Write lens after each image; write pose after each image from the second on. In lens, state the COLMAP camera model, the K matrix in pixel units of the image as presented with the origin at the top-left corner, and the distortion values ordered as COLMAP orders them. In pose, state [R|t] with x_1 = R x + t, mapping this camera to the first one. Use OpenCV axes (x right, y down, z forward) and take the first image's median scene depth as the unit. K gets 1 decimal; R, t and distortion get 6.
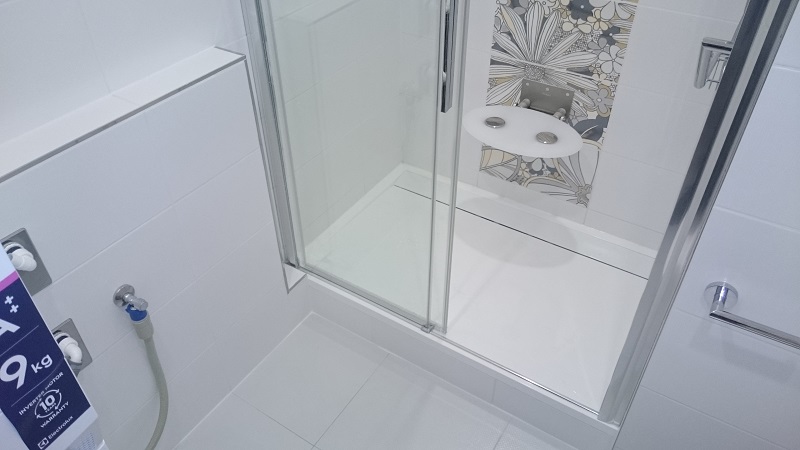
lens RADIAL K [[589.1, 0, 399.7], [0, 589.1, 224.2], [0, 0, 1]] dist [0.009729, 0.000154]
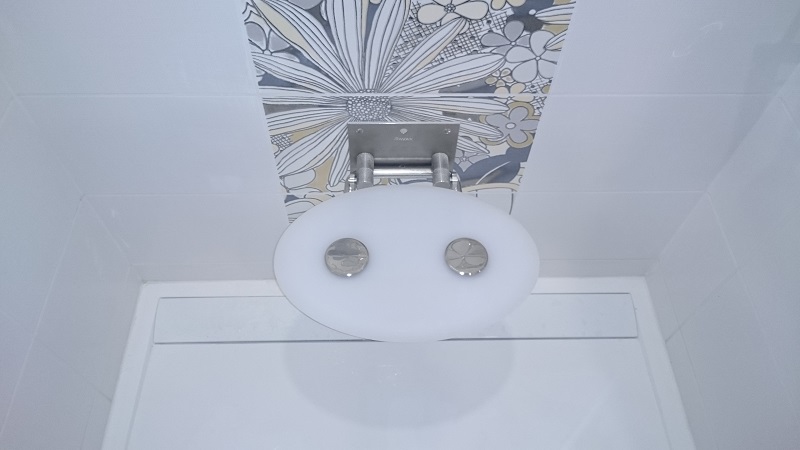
lens RADIAL K [[589.1, 0, 399.6], [0, 589.1, 225.6], [0, 0, 1]] dist [0.009729, 0.000154]
pose [[0.827153, -0.449498, 0.337296, 0.051256], [0.334685, 0.876165, 0.346873, -0.338980], [-0.451446, -0.174030, 0.875163, 0.582244]]
